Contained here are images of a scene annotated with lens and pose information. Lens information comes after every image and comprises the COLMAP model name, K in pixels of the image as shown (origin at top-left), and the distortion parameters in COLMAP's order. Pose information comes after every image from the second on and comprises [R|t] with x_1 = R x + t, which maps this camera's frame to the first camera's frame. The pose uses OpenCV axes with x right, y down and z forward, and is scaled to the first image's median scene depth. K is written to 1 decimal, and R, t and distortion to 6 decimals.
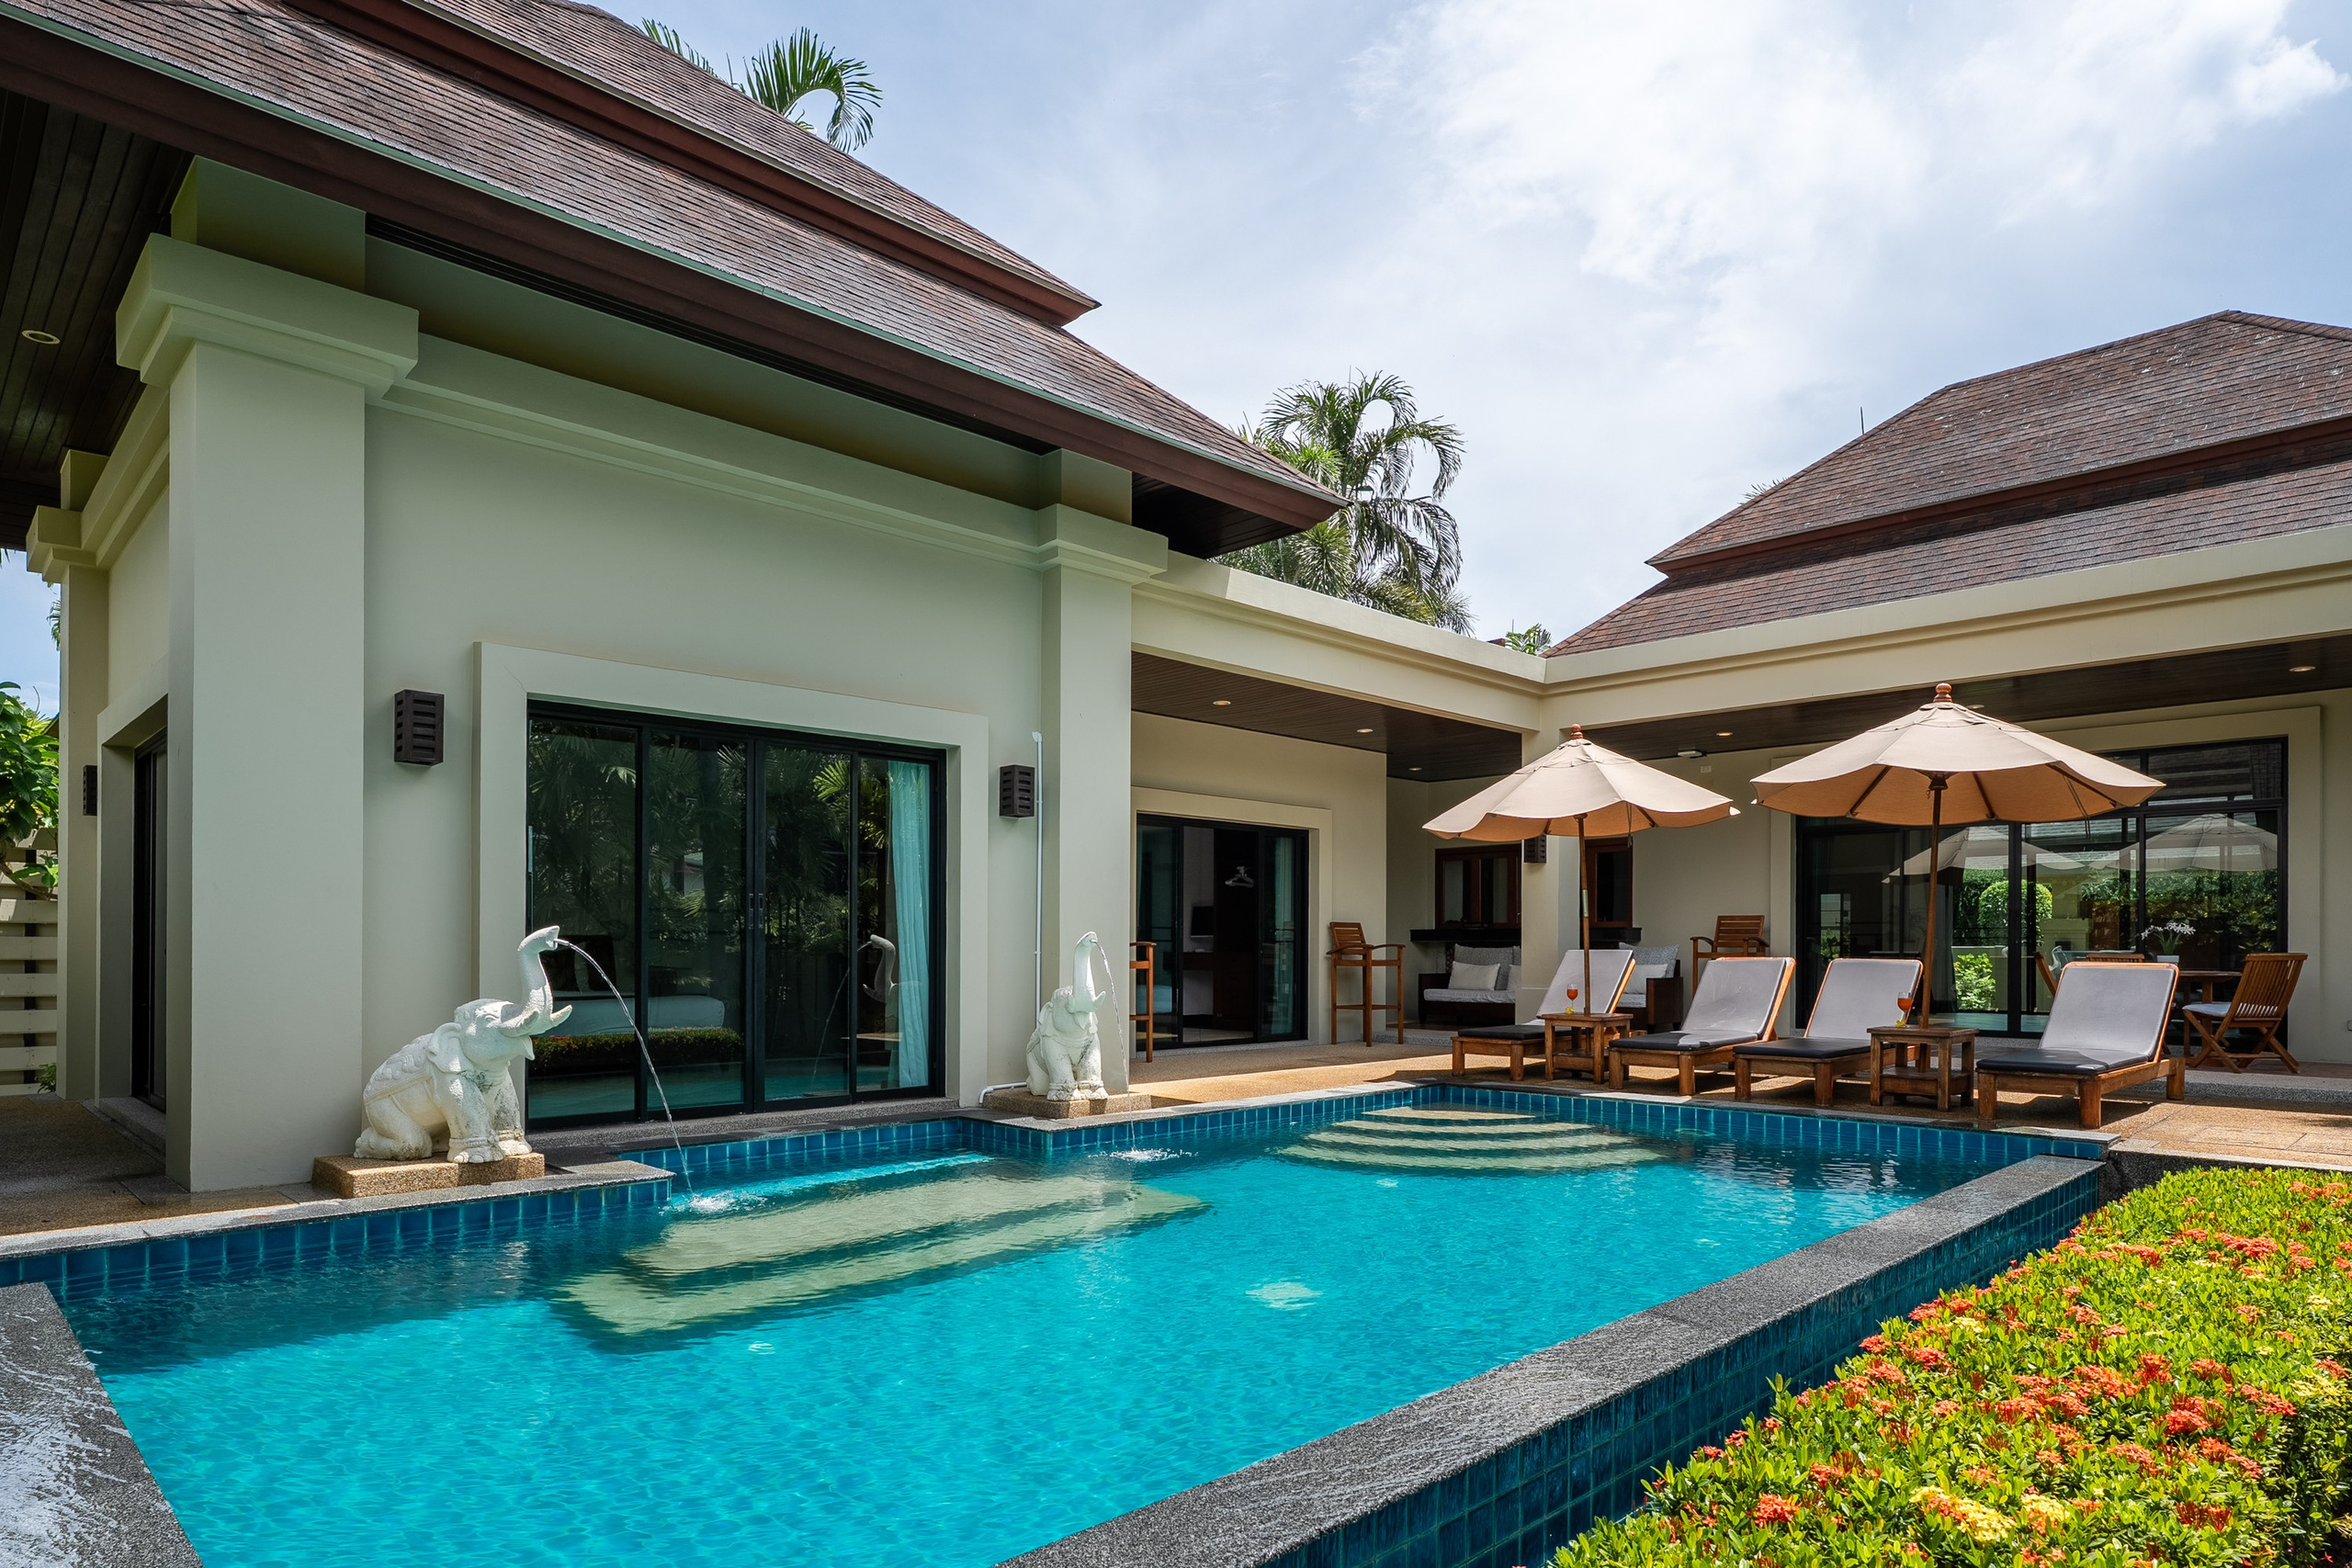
lens RADIAL K [[1368.5, 0, 1181.0], [0, 1368.5, 940.7], [0, 0, 1]] dist [-0.000459, 0.000117]
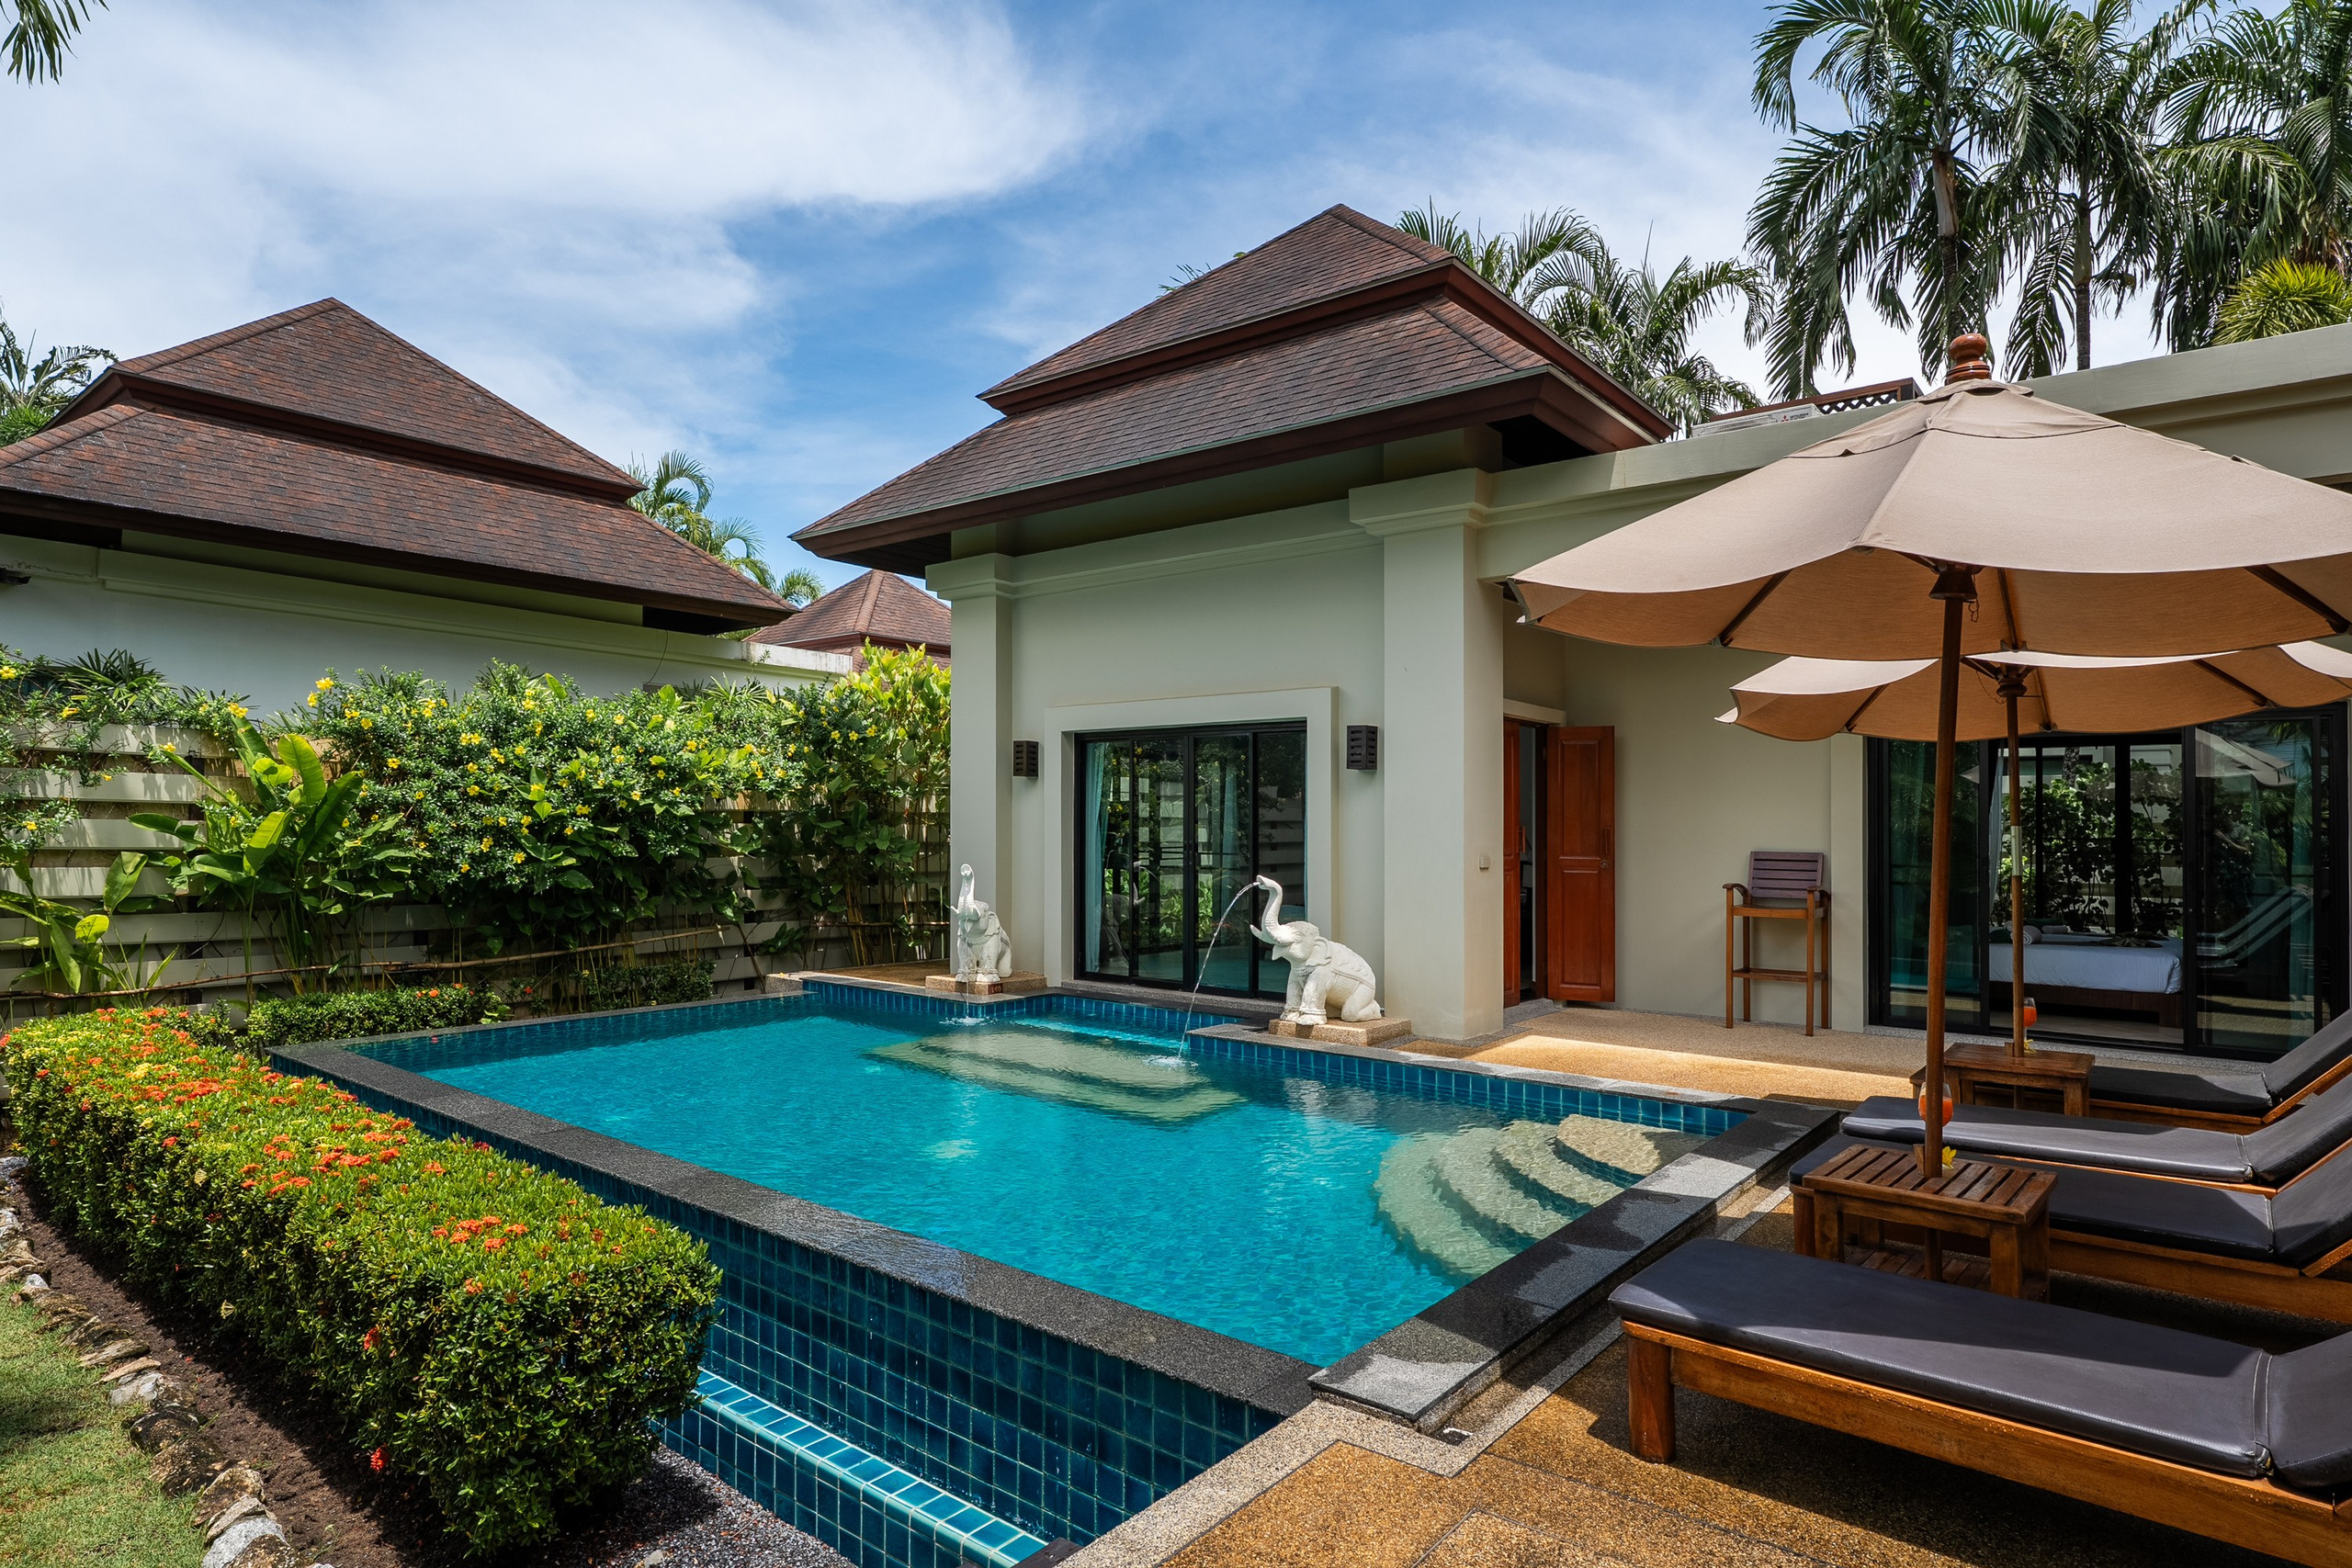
lens RADIAL K [[1328.7, 0, 1176.0], [0, 1328.7, 784.0], [0, 0, 1]] dist [0.004824, 0.000786]
pose [[0.091857, -0.008856, -0.995733, 0.905854], [0.007321, 0.999939, -0.008219, -0.067600], [0.995745, -0.006534, 0.091917, 0.702690]]
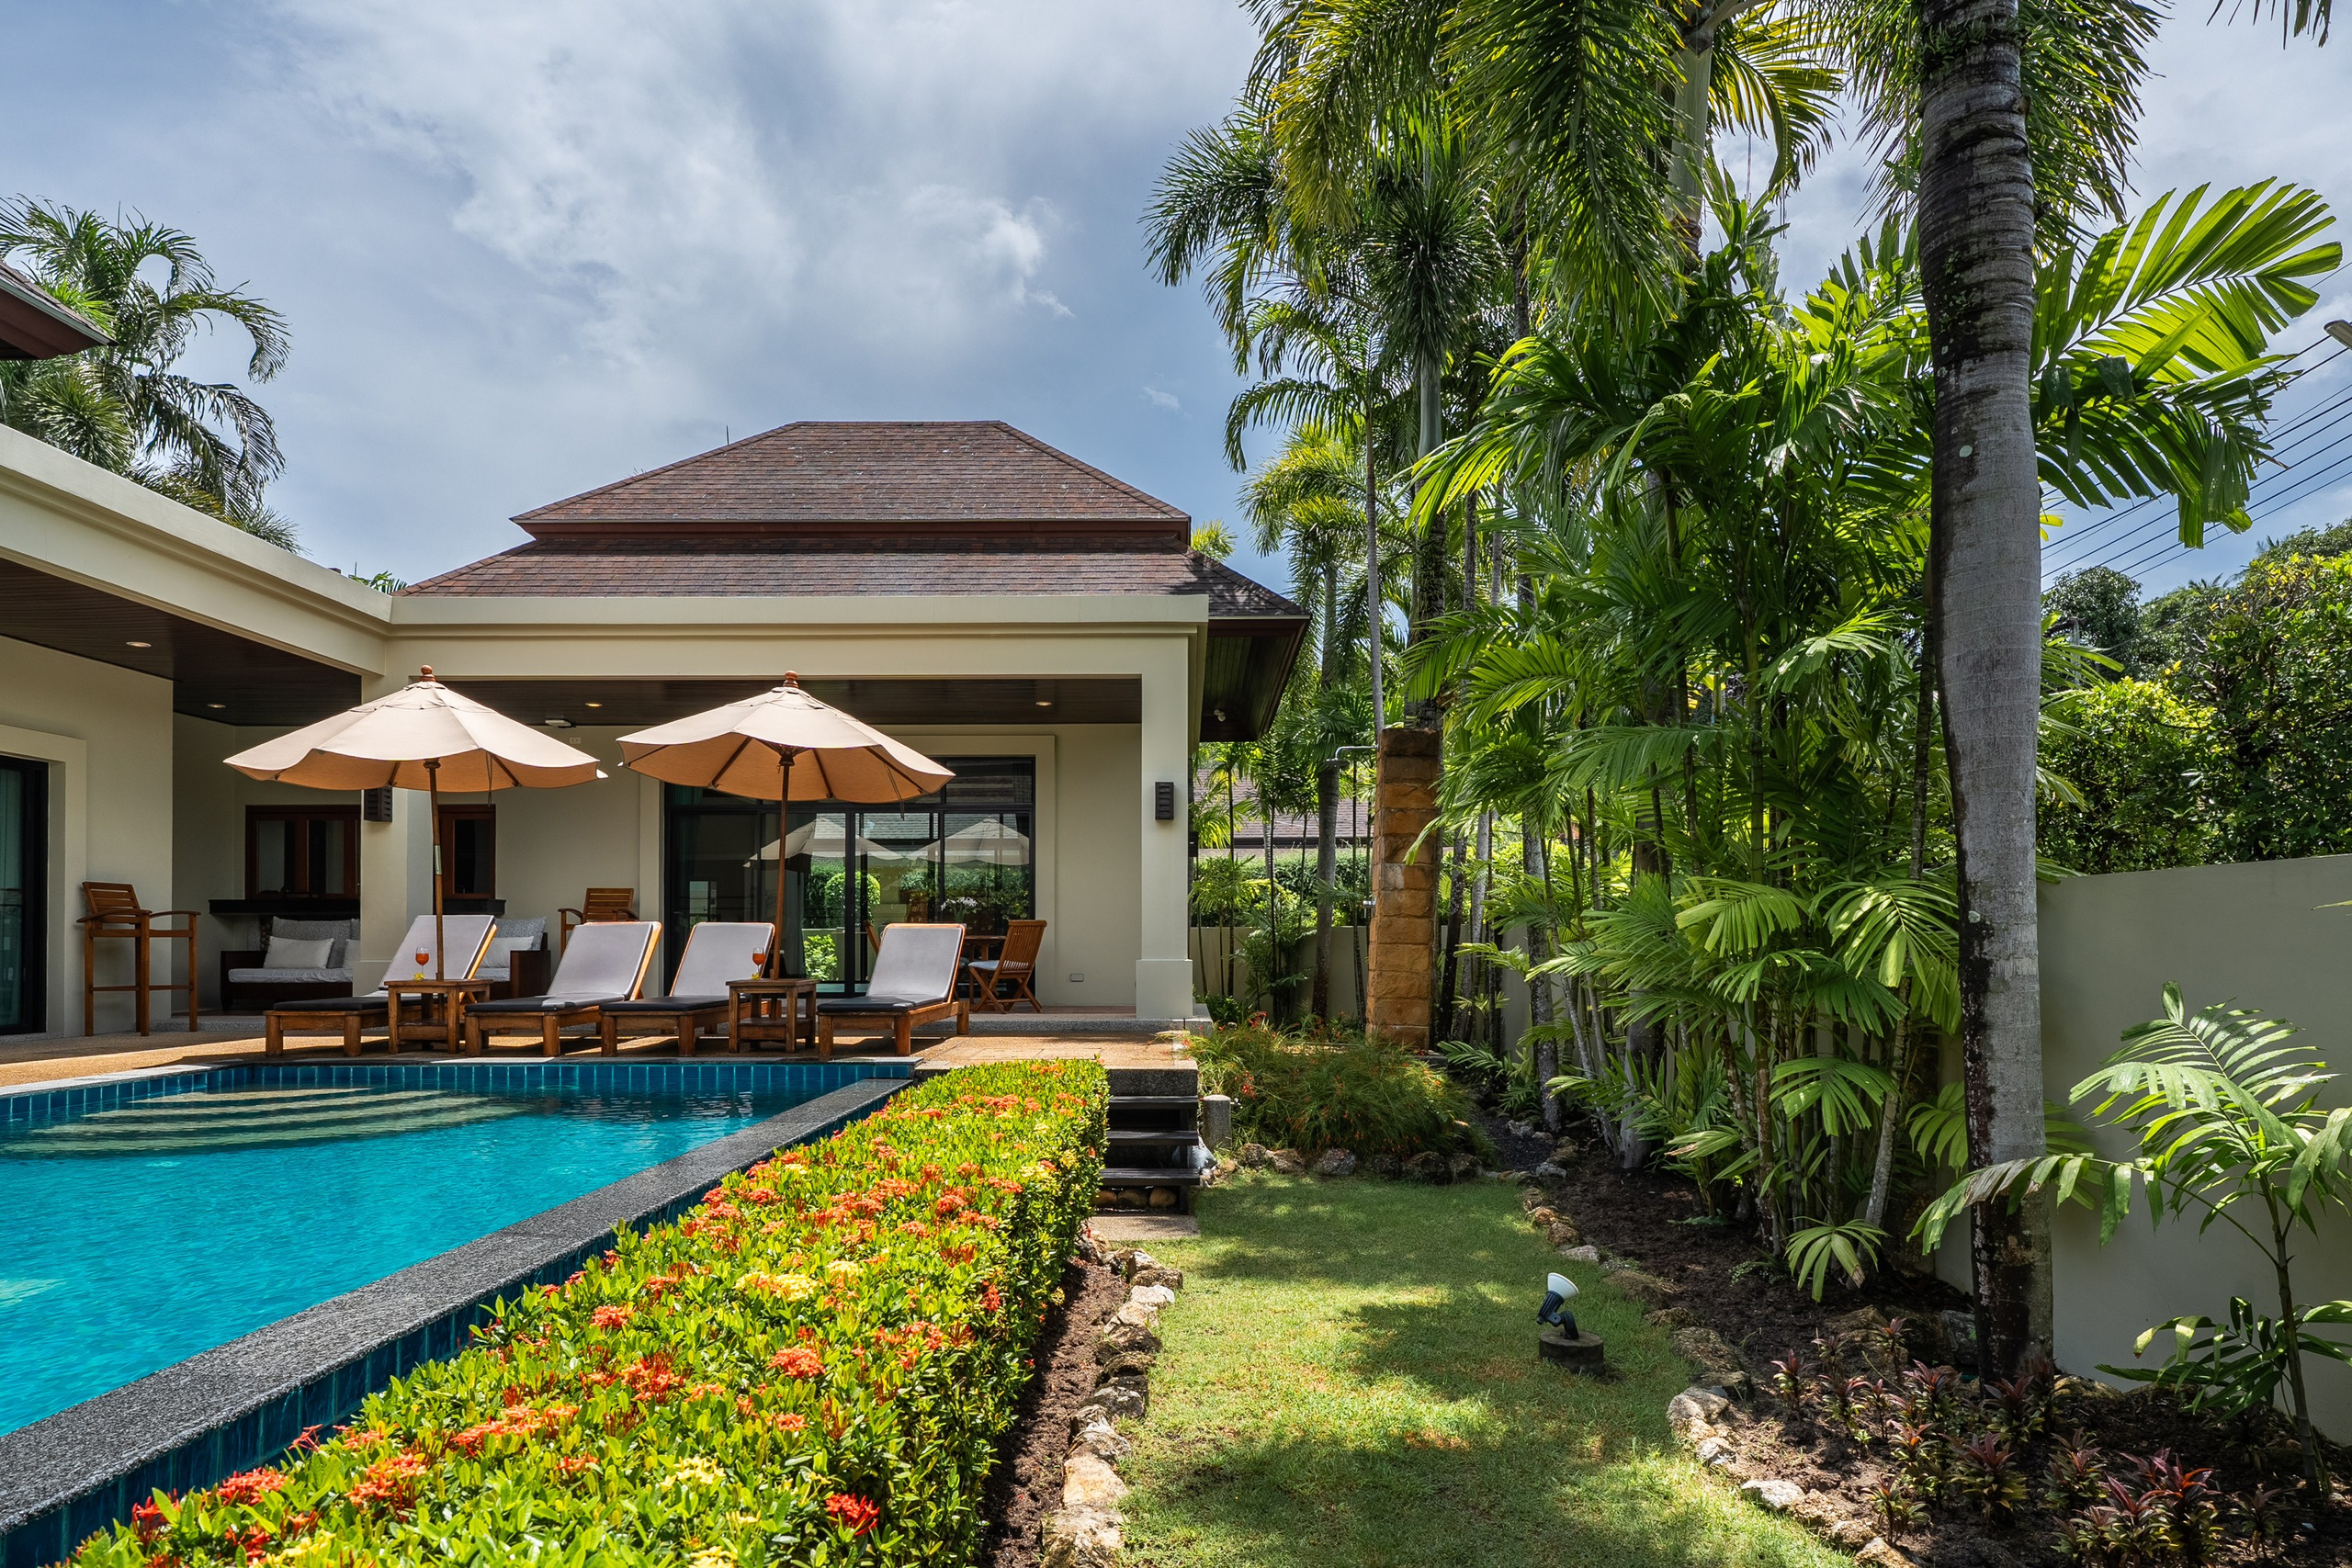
lens RADIAL K [[1341.5, 0, 1201.1], [0, 1341.5, 936.3], [0, 0, 1]] dist [0.000290, 0.000381]
pose [[0.696803, 0.000990, 0.717262, 0.005022], [-0.000826, 0.999999, -0.000578, 0.027645], [-0.717262, -0.000190, 0.696804, -0.002552]]
